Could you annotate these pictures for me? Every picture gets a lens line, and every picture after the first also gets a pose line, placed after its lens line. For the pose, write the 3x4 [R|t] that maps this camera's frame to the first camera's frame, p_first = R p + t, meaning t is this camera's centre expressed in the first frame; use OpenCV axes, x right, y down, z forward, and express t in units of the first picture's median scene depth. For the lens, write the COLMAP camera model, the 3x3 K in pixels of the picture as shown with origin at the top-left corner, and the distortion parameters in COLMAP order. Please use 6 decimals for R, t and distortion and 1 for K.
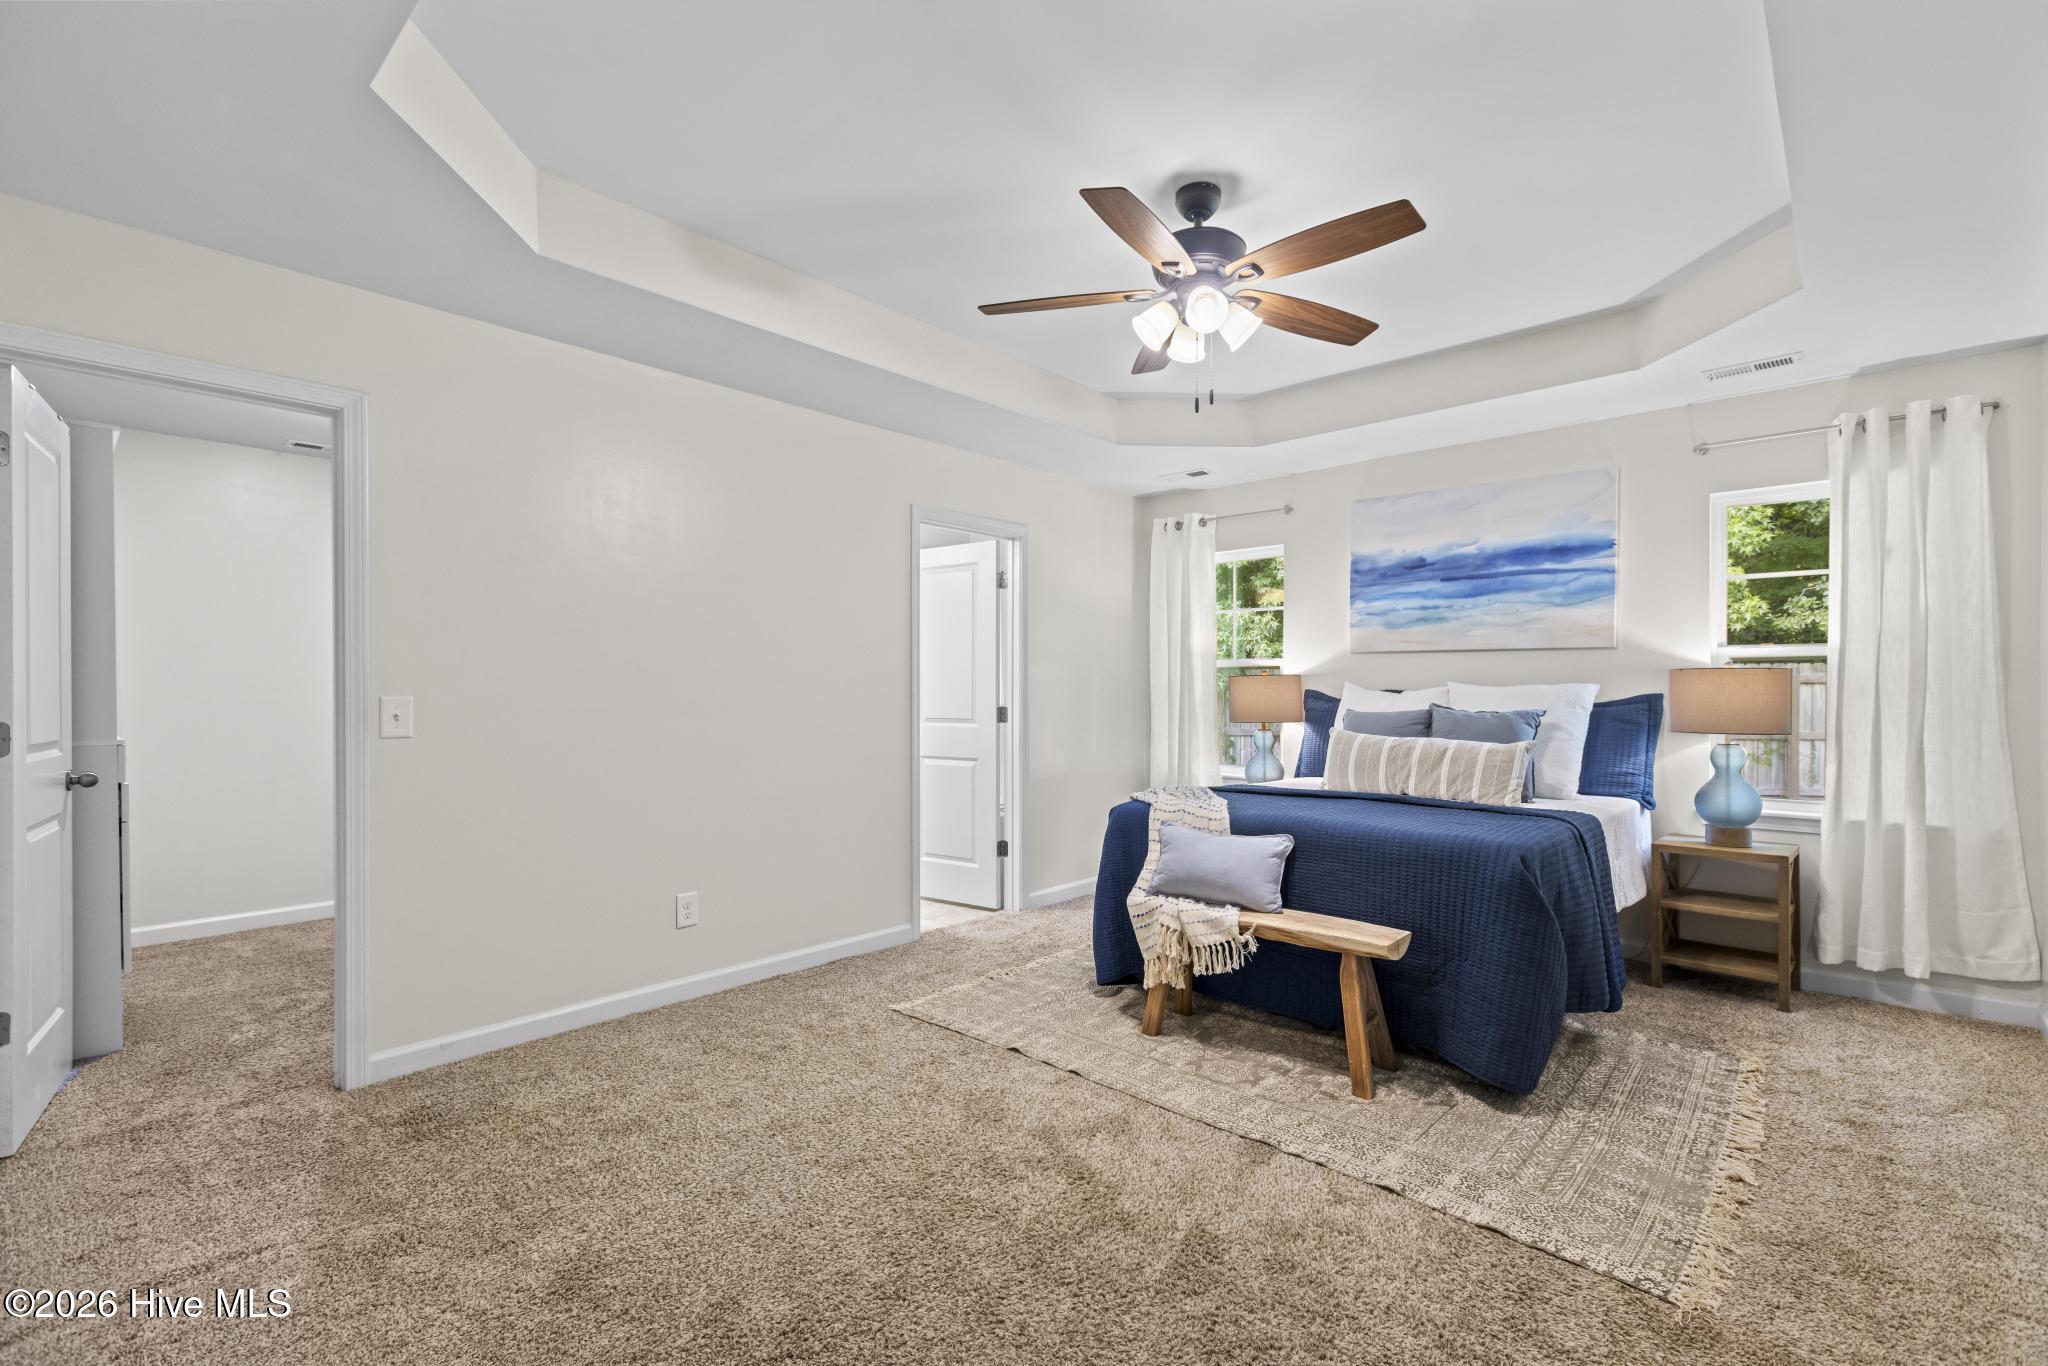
lens RADIAL K [[922.3, 0, 1030.2], [0, 922.3, 693.3], [0, 0, 1]] dist [-0.000732, -0.000360]
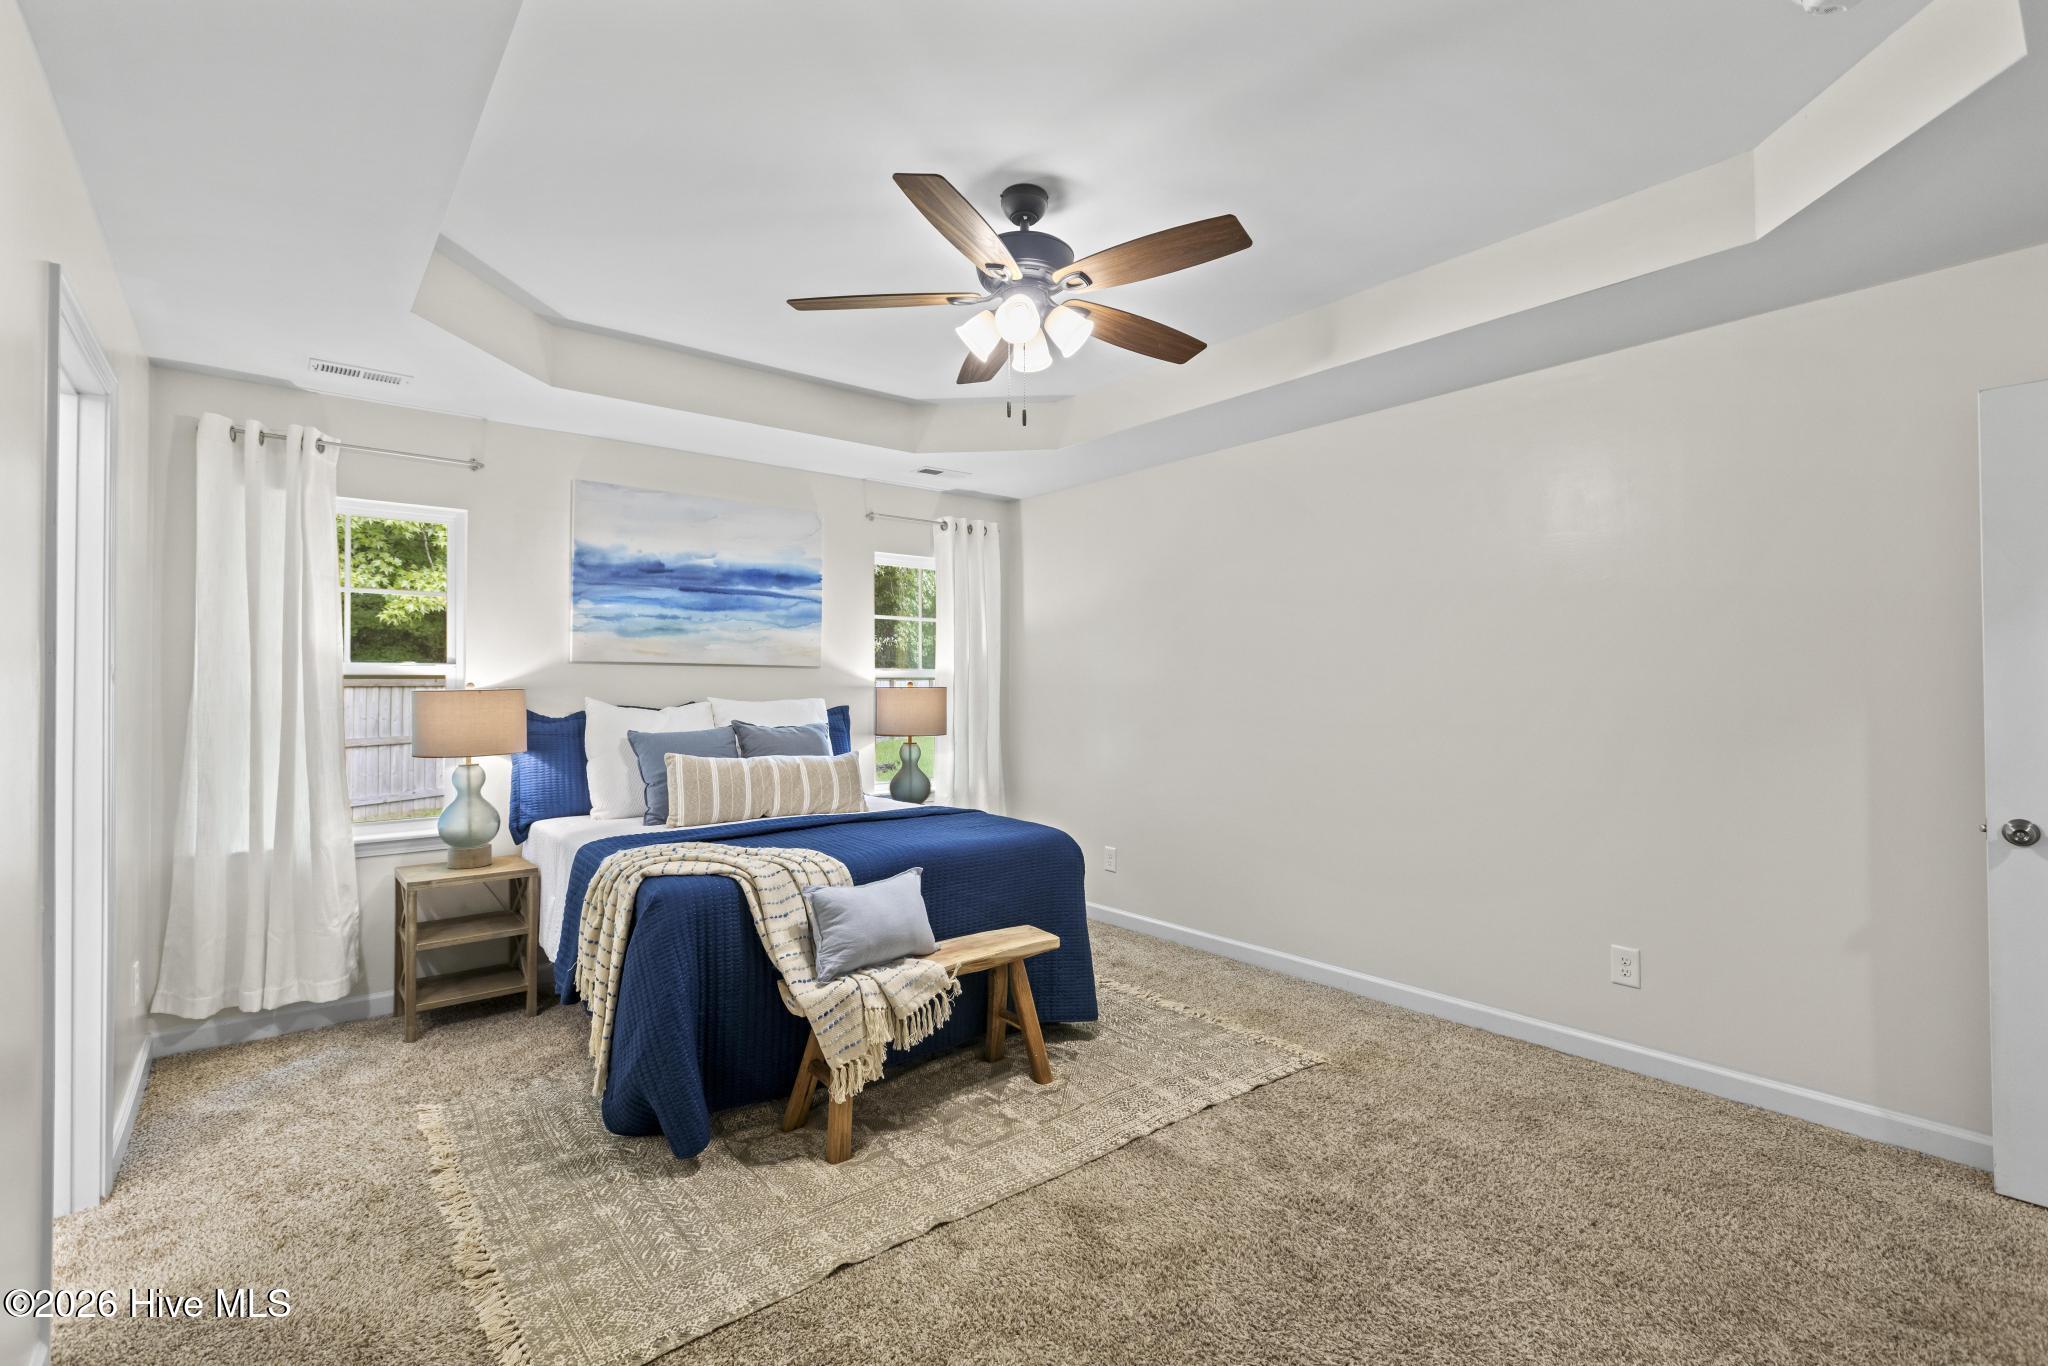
lens RADIAL K [[922.3, 0, 1029.9], [0, 922.3, 675.3], [0, 0, 1]] dist [-0.000732, -0.000360]
pose [[0.136857, 0.012591, 0.990511, -0.491570], [0.006177, 0.999889, -0.013564, -0.021798], [-0.990571, 0.007974, 0.136765, 0.576145]]
